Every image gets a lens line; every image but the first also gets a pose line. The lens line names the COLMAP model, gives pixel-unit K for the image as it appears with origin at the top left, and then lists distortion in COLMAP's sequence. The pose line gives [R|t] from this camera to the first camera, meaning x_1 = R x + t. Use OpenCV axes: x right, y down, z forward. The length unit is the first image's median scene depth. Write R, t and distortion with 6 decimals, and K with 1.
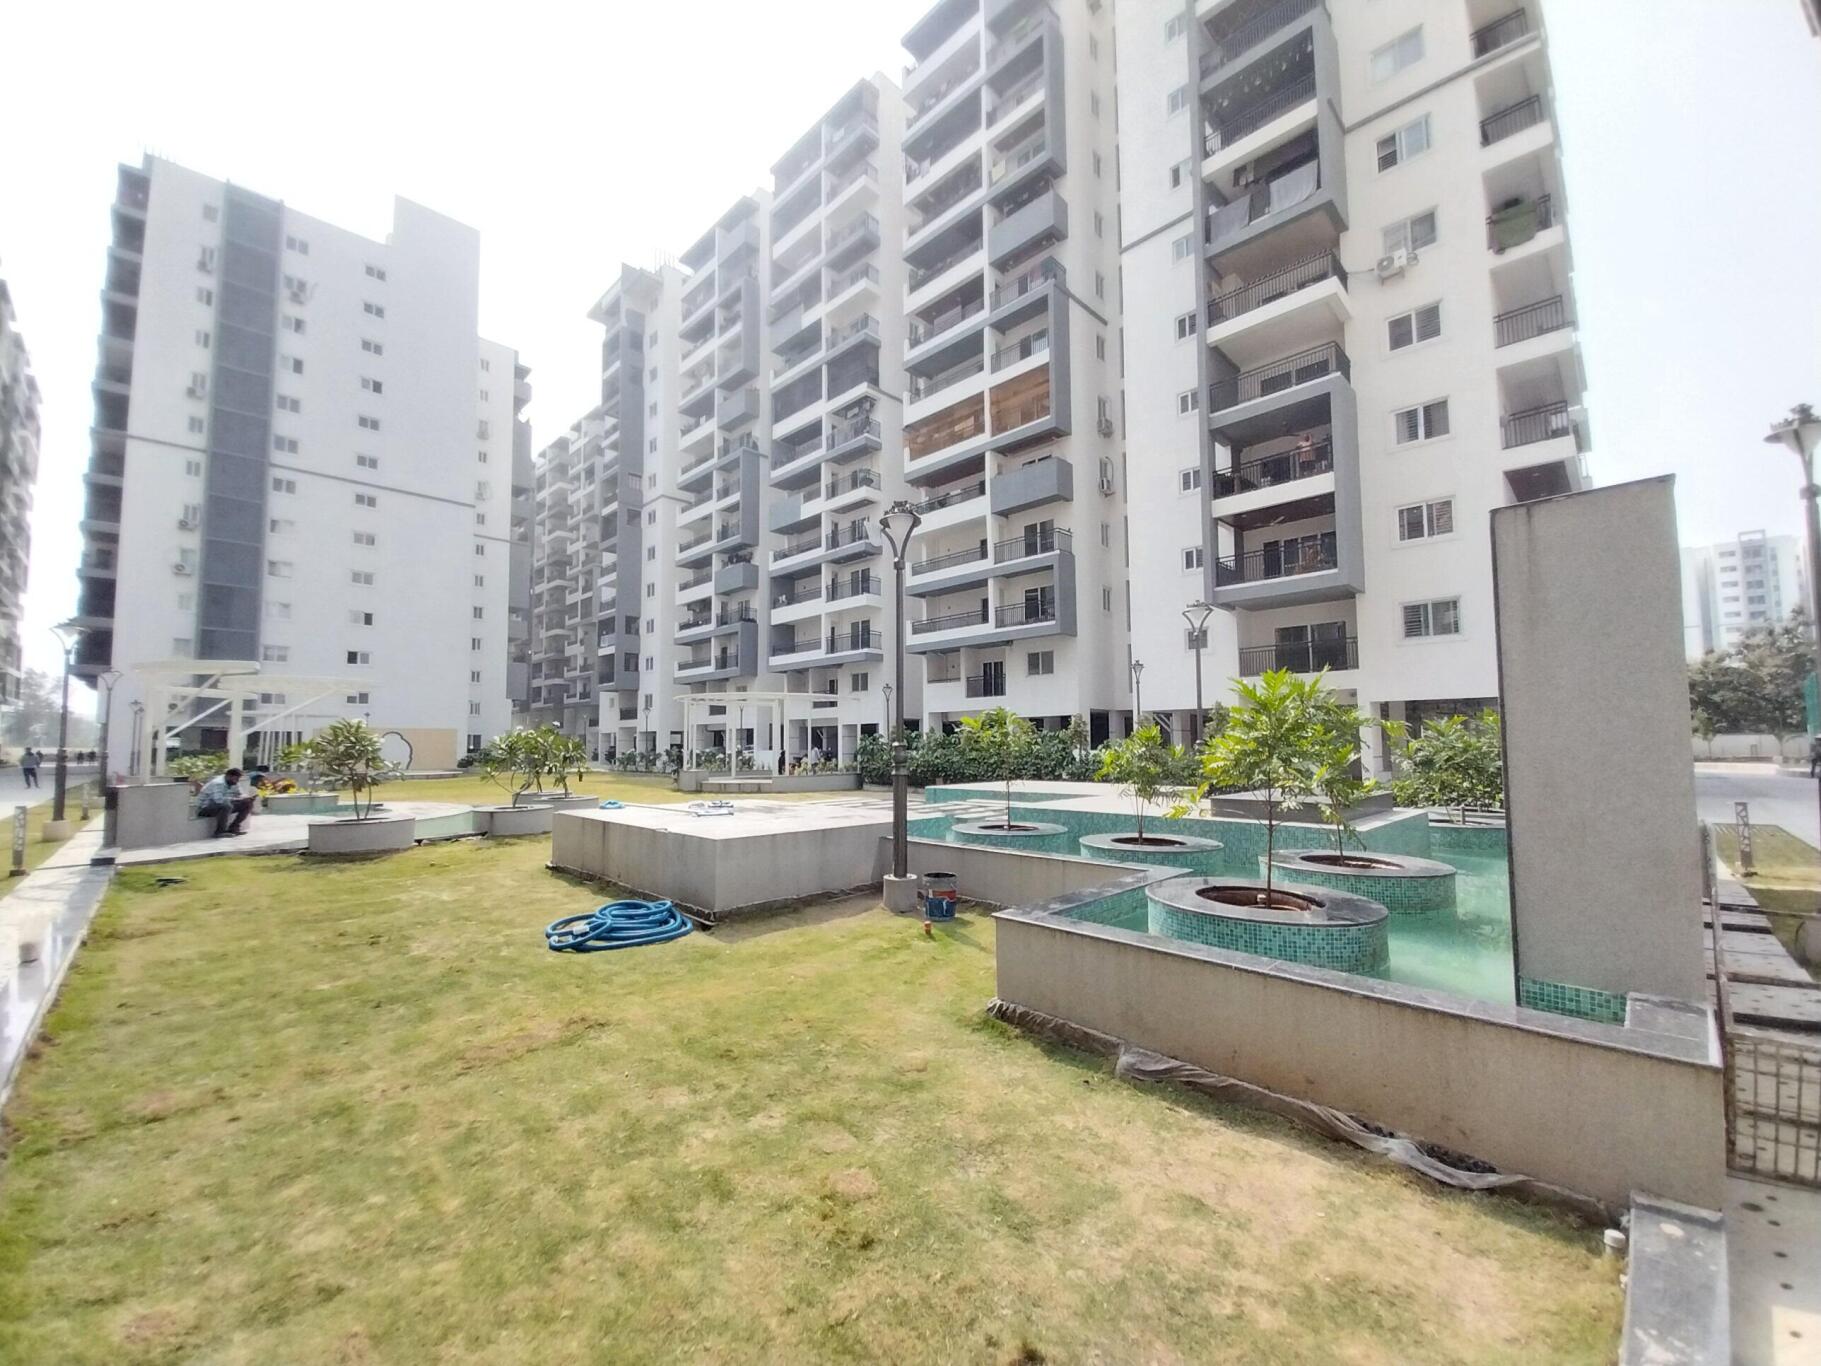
lens RADIAL K [[734.9, 0, 915.8], [0, 734.9, 691.0], [0, 0, 1]] dist [0.002521, -0.000037]
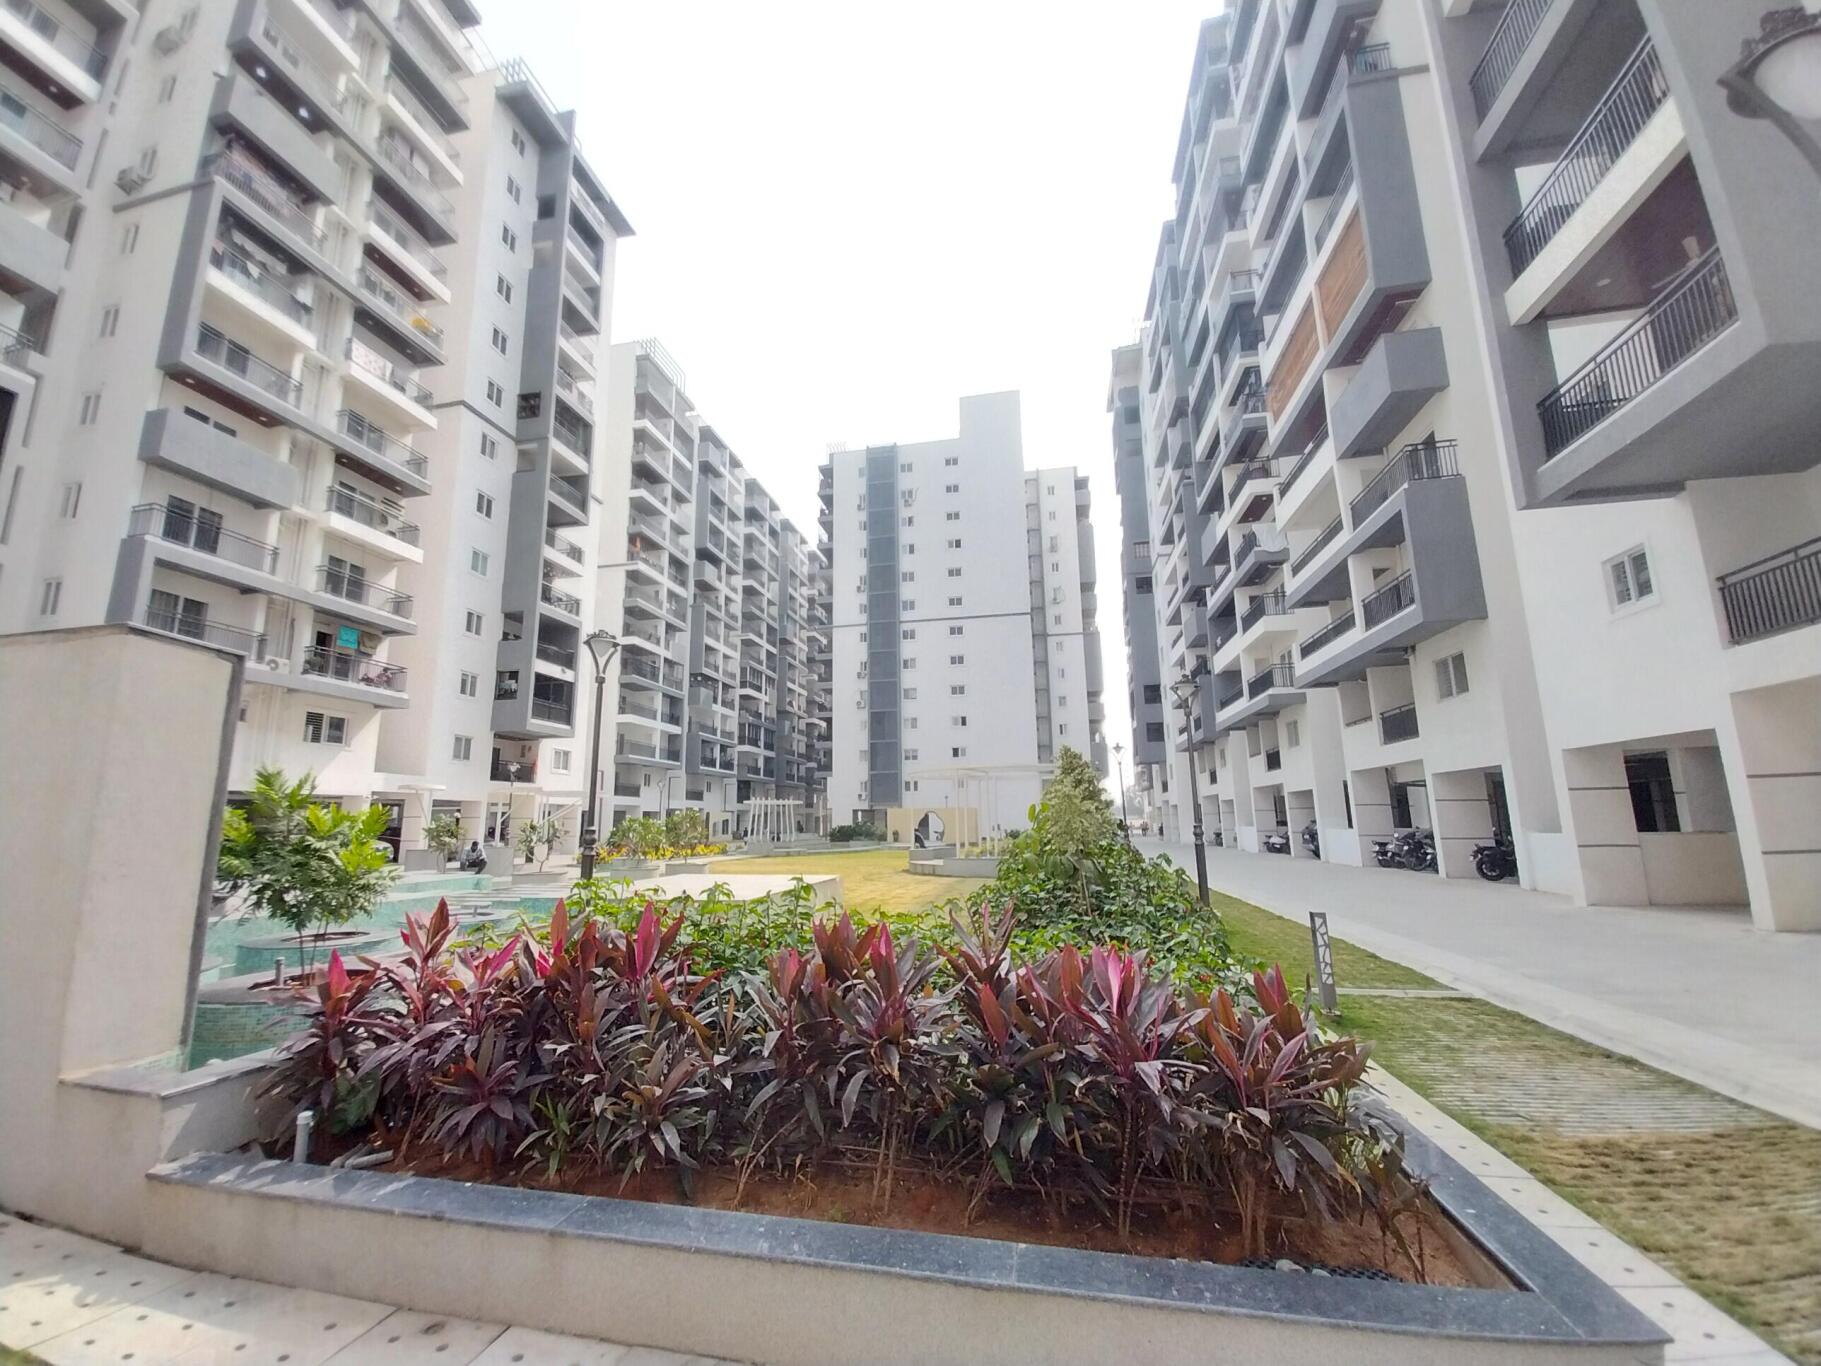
lens RADIAL K [[734.9, 0, 901.9], [0, 734.9, 690.9], [0, 0, 1]] dist [0.002521, -0.000037]
pose [[0.544169, -0.151905, -0.825109, 0.267836], [0.075234, 0.988345, -0.132340, 0.011372], [0.835596, 0.009939, 0.549255, 0.215931]]
